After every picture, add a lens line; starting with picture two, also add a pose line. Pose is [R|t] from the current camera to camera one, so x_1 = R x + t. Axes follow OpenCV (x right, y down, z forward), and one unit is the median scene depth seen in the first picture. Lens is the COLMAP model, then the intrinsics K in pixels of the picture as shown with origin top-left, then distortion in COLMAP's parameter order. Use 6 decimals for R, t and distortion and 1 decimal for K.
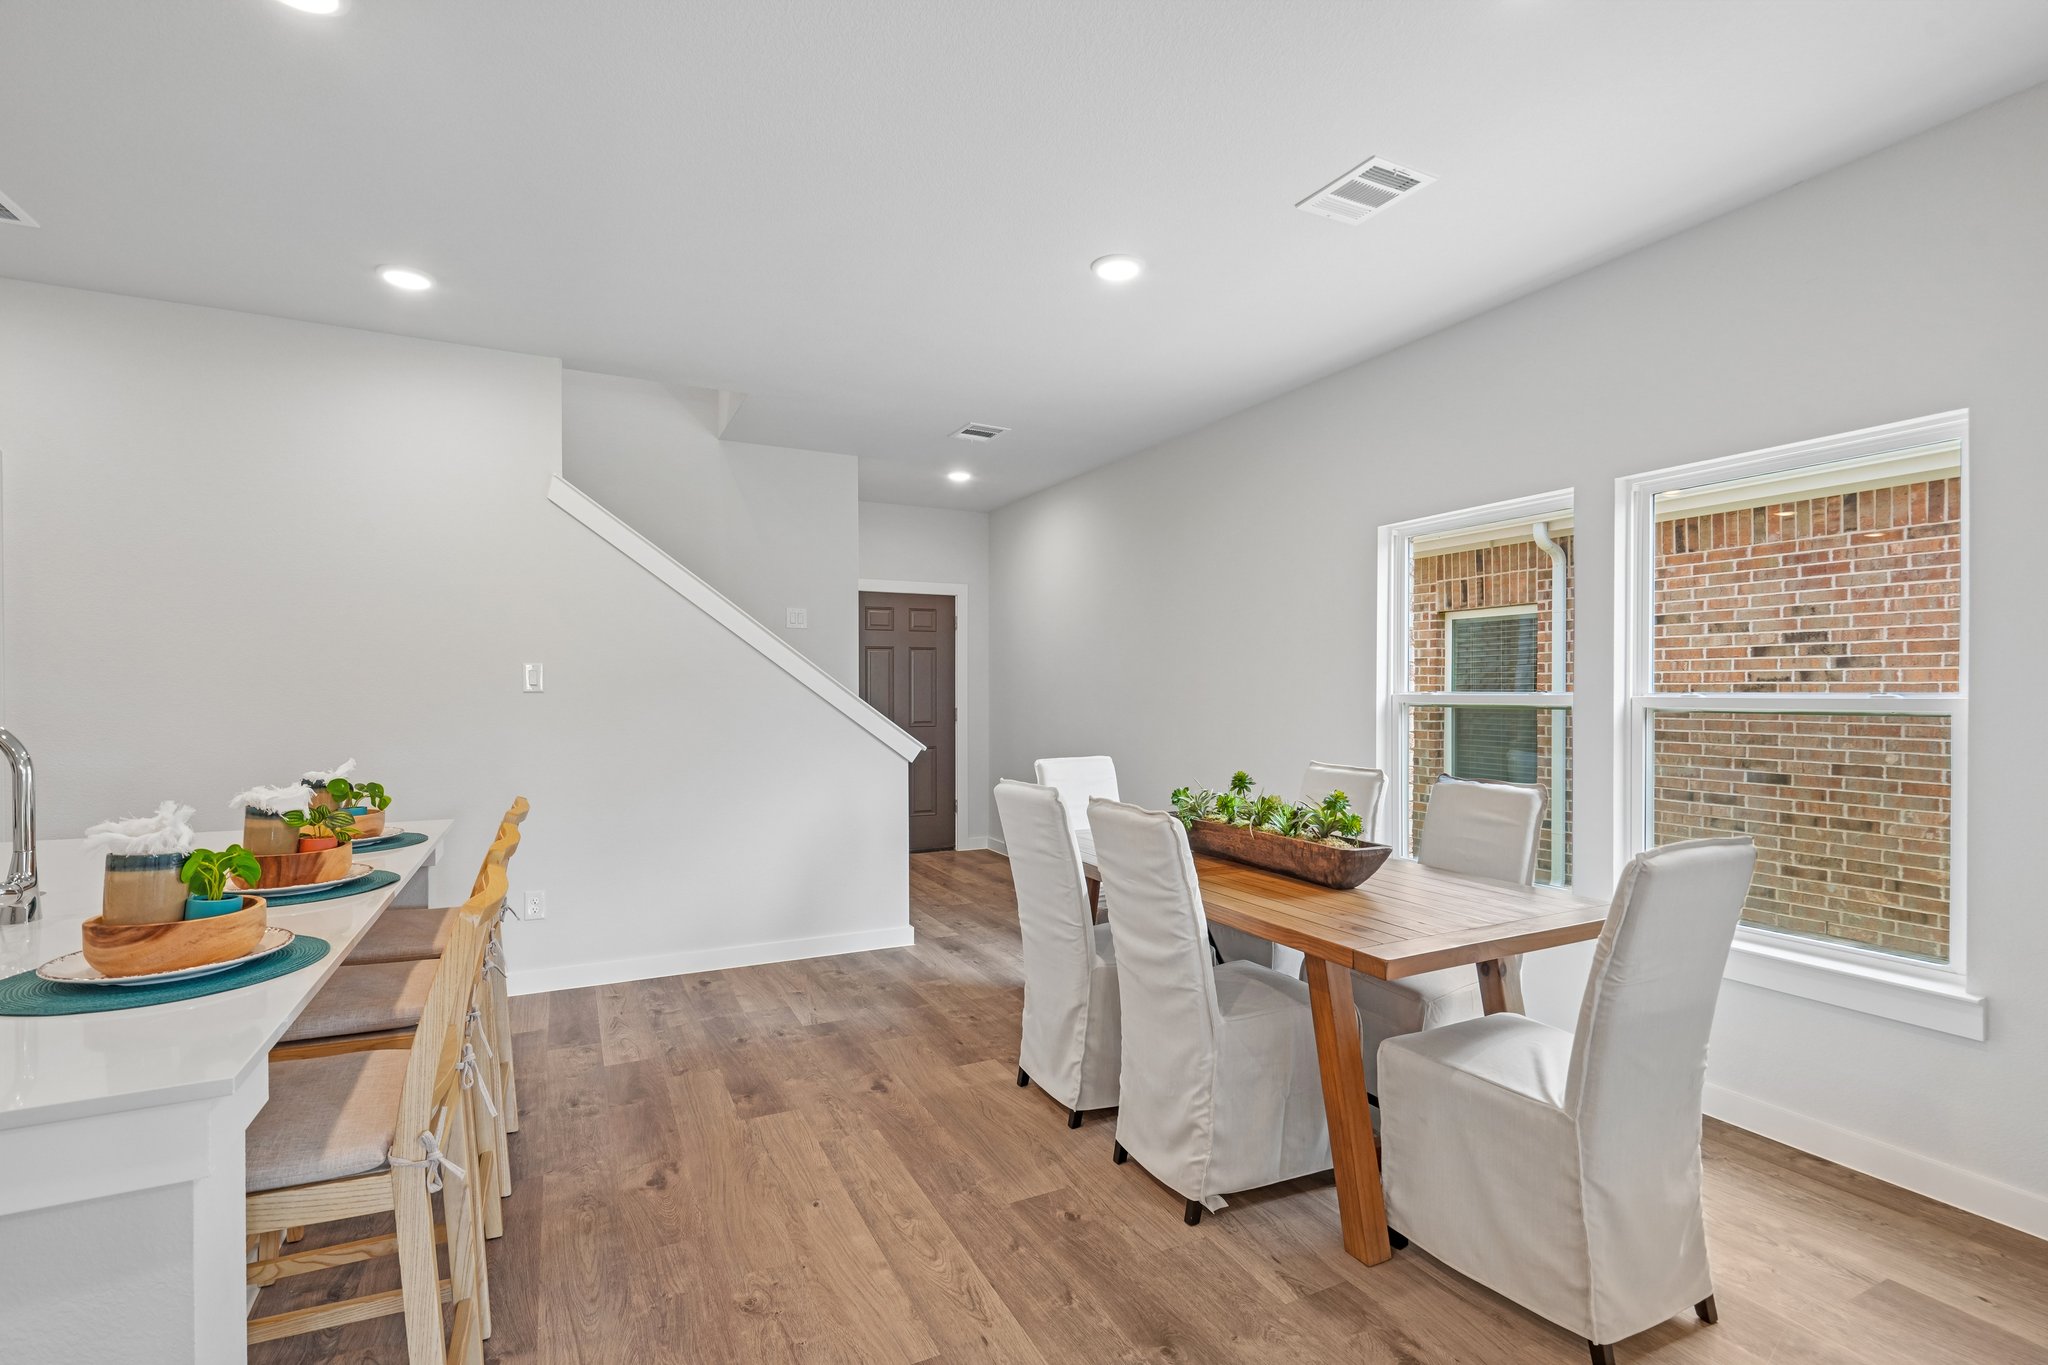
lens RADIAL K [[917.1, 0, 1054.3], [0, 917.1, 695.8], [0, 0, 1]] dist [-0.000561, -0.000402]
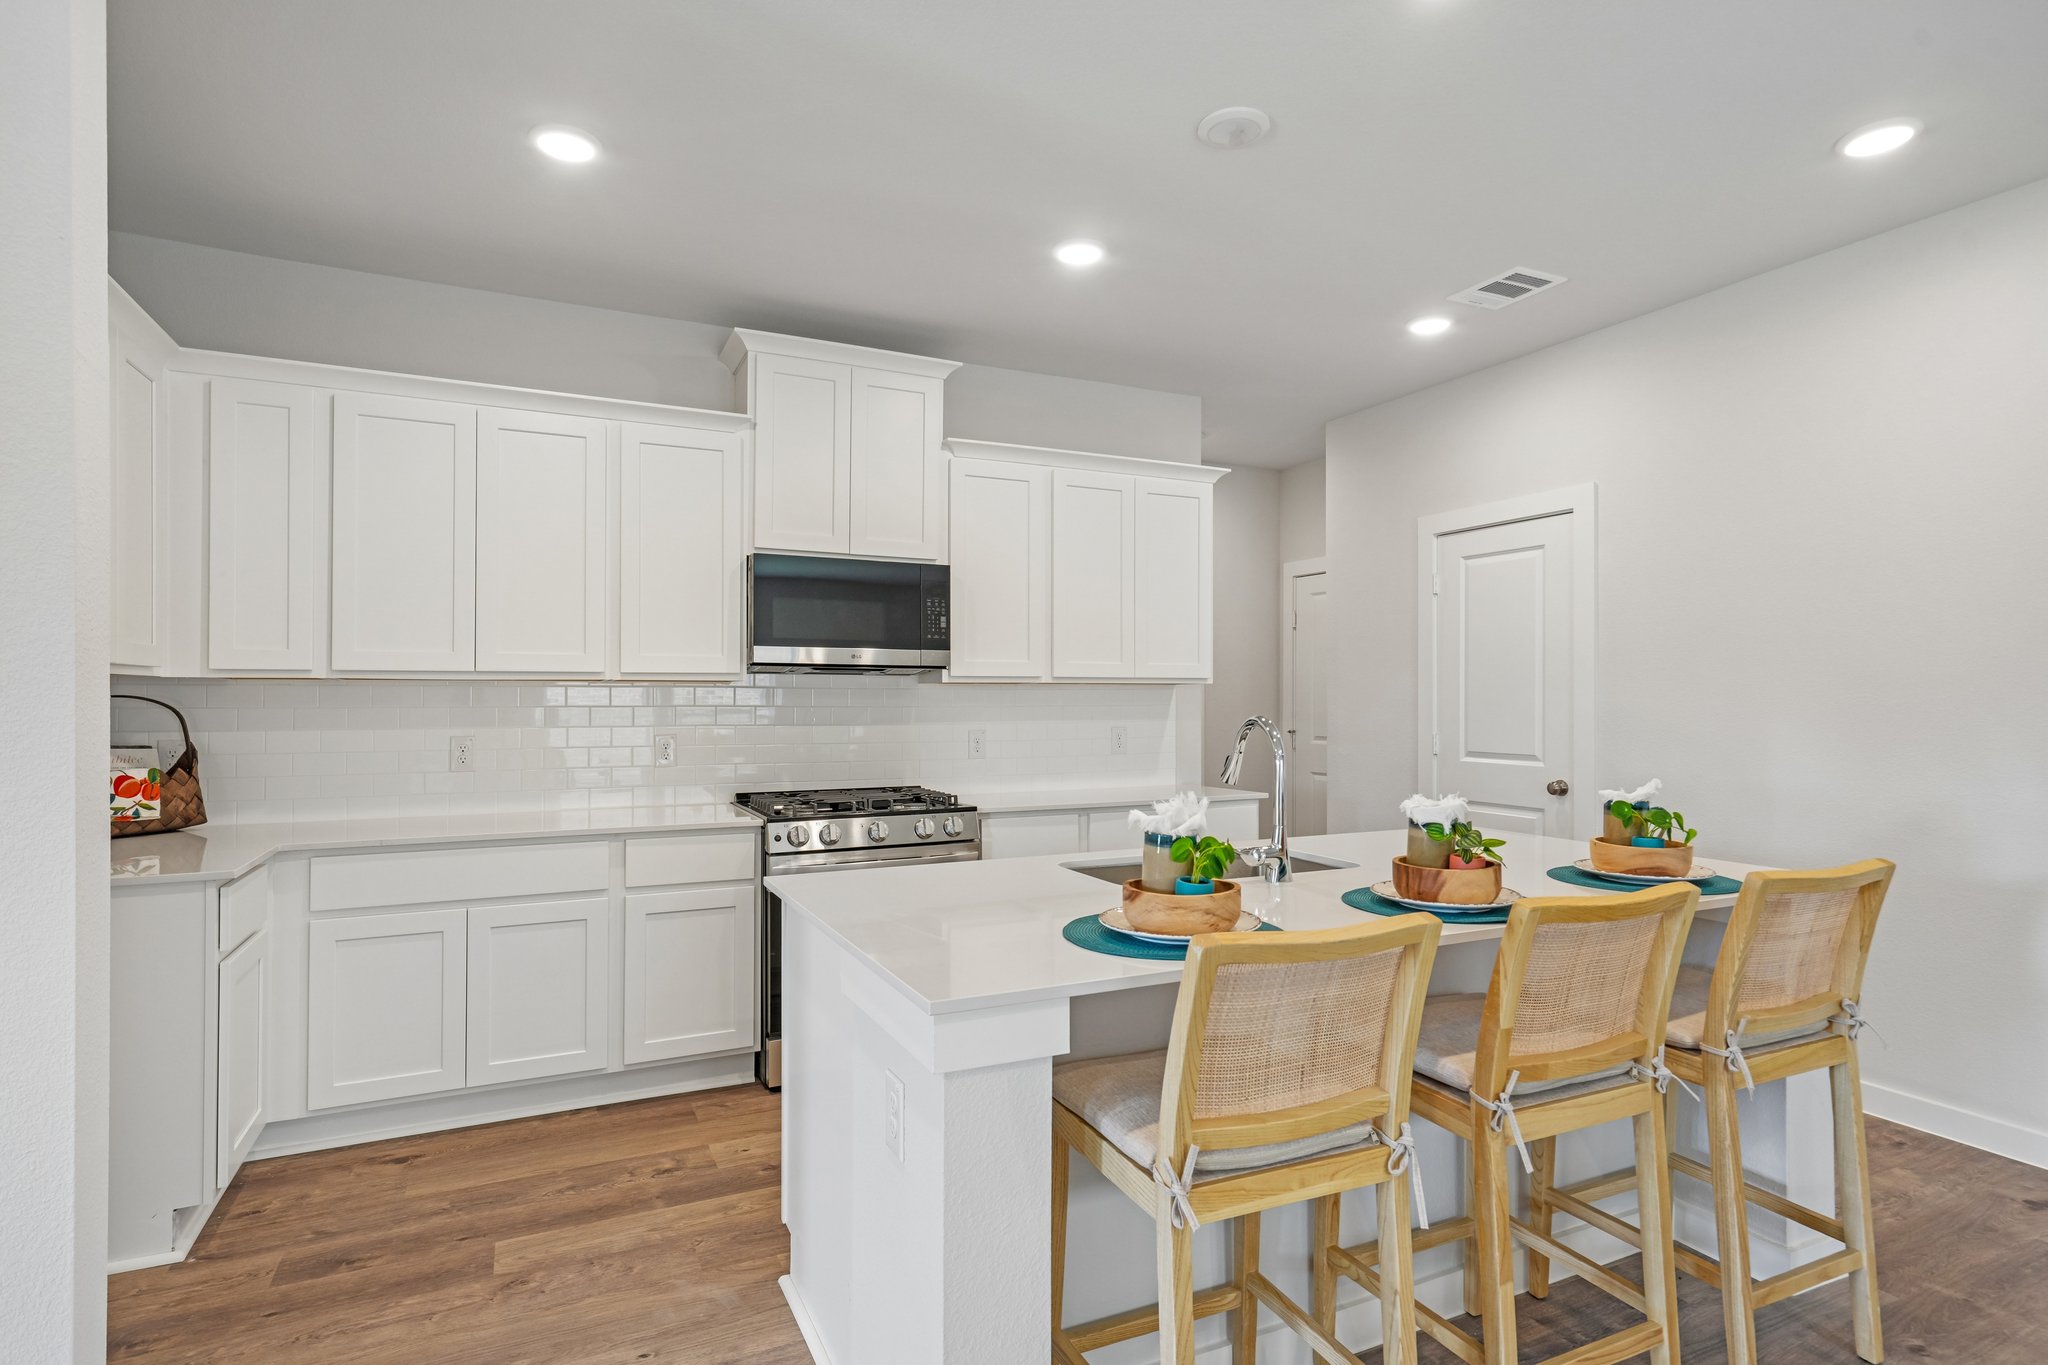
lens RADIAL K [[1064.8, 0, 1024.0], [0, 1064.8, 682.5], [0, 0, 1]] dist [-0.001353, -0.000362]
pose [[-0.036688, -0.010326, -0.999273, 0.202635], [-0.007623, 0.999920, -0.010053, -0.004836], [0.999298, 0.007249, -0.036764, 0.408090]]
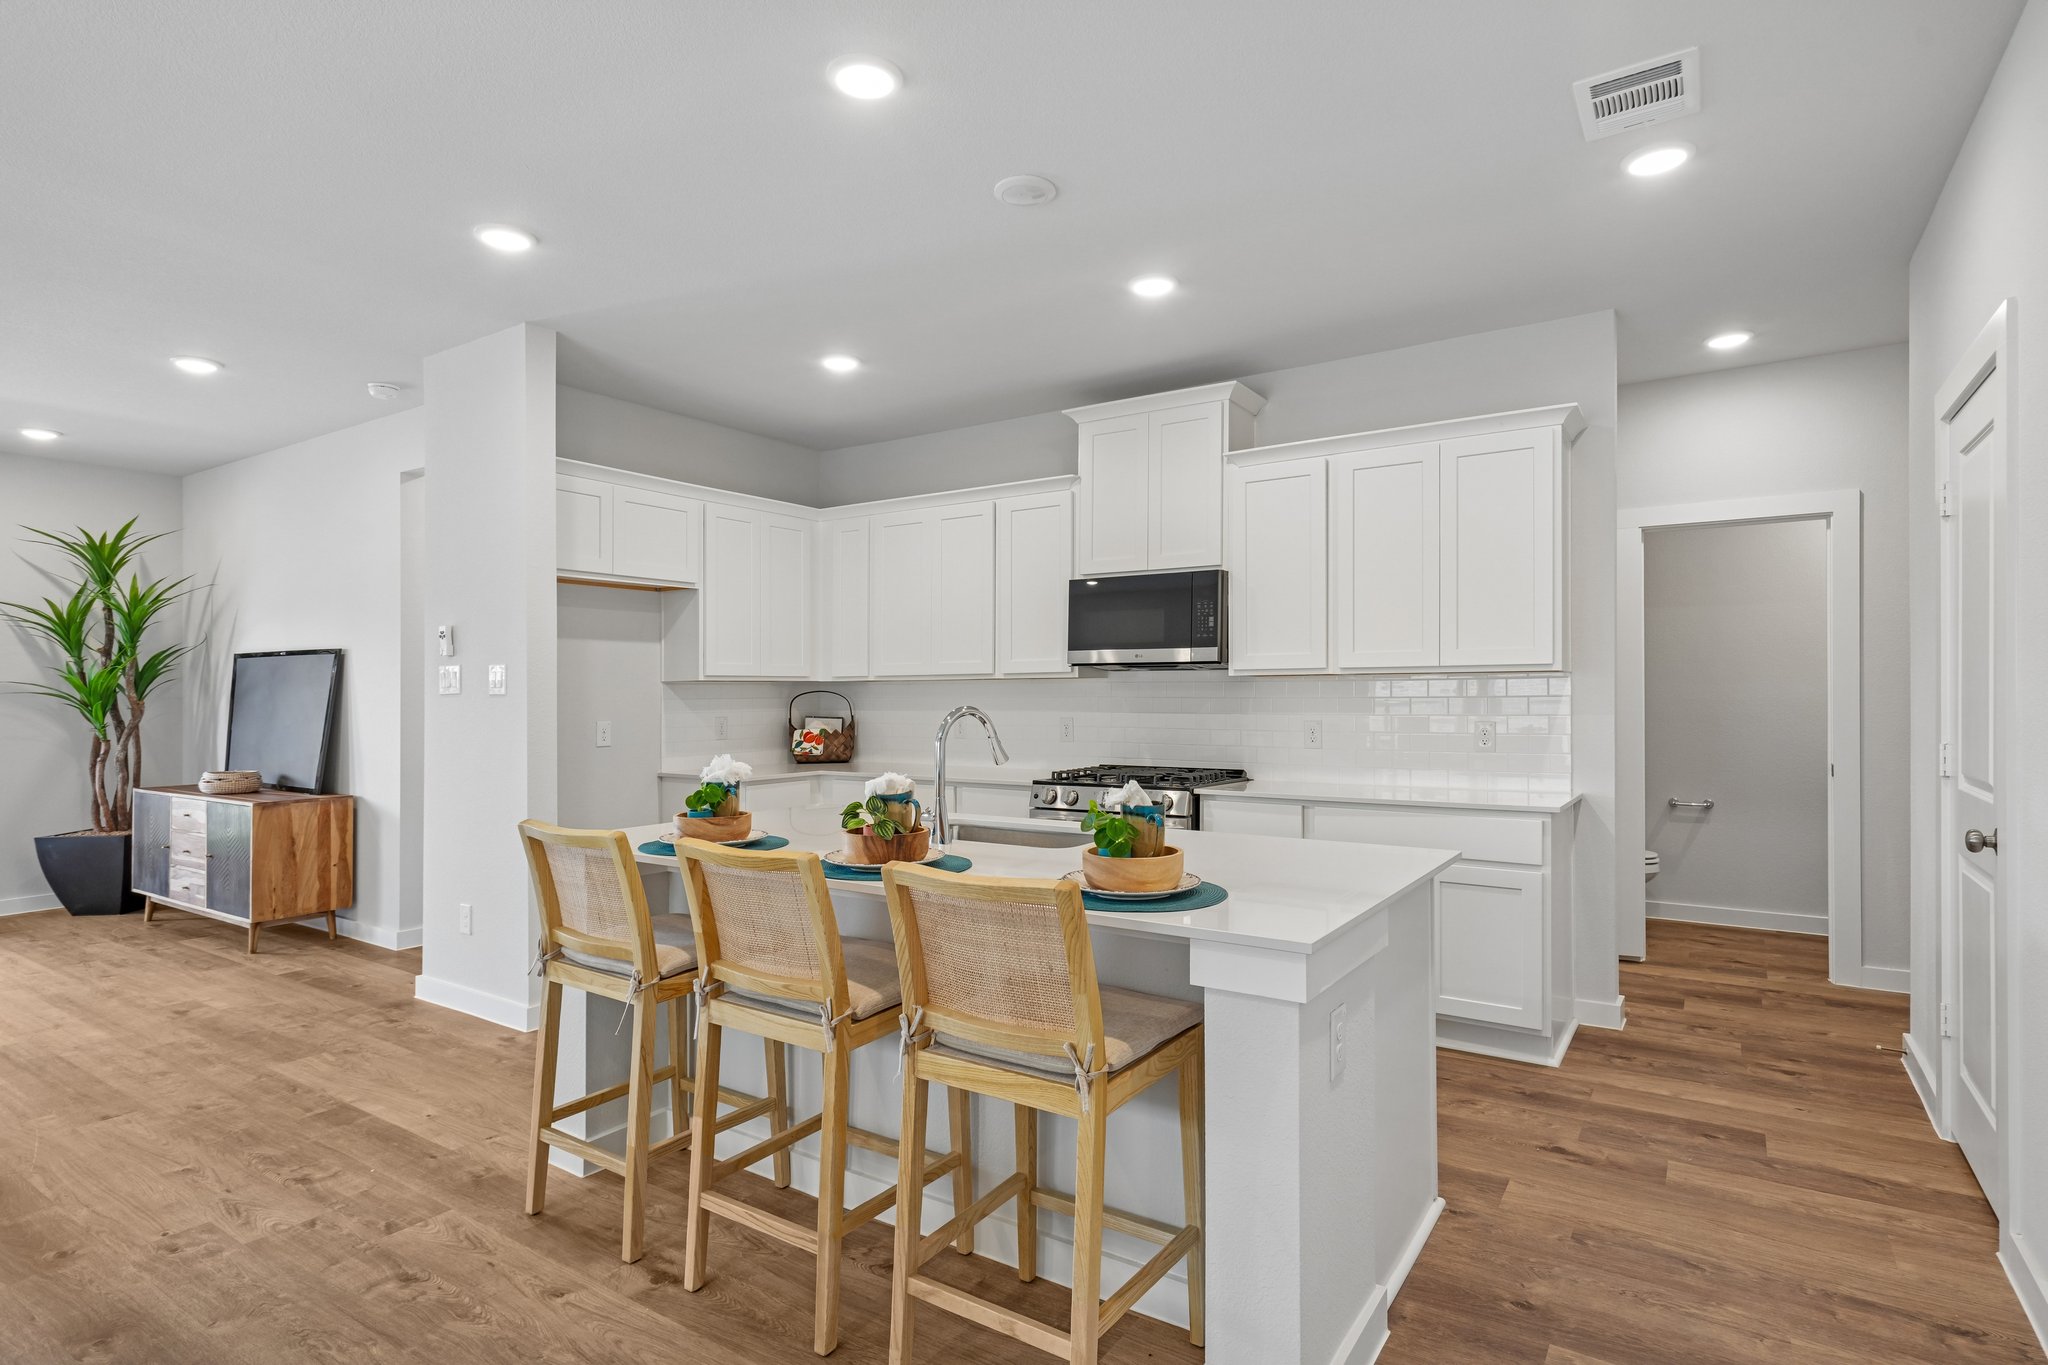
lens RADIAL K [[1043.9, 0, 1024.0], [0, 1043.9, 682.5], [0, 0, 1]] dist [0.004836, 0.001169]
pose [[-0.880814, 0.003567, -0.473449, -0.253423], [0.004153, 0.999991, -0.000193, -0.009747], [0.473444, -0.002136, -0.880821, 1.527662]]
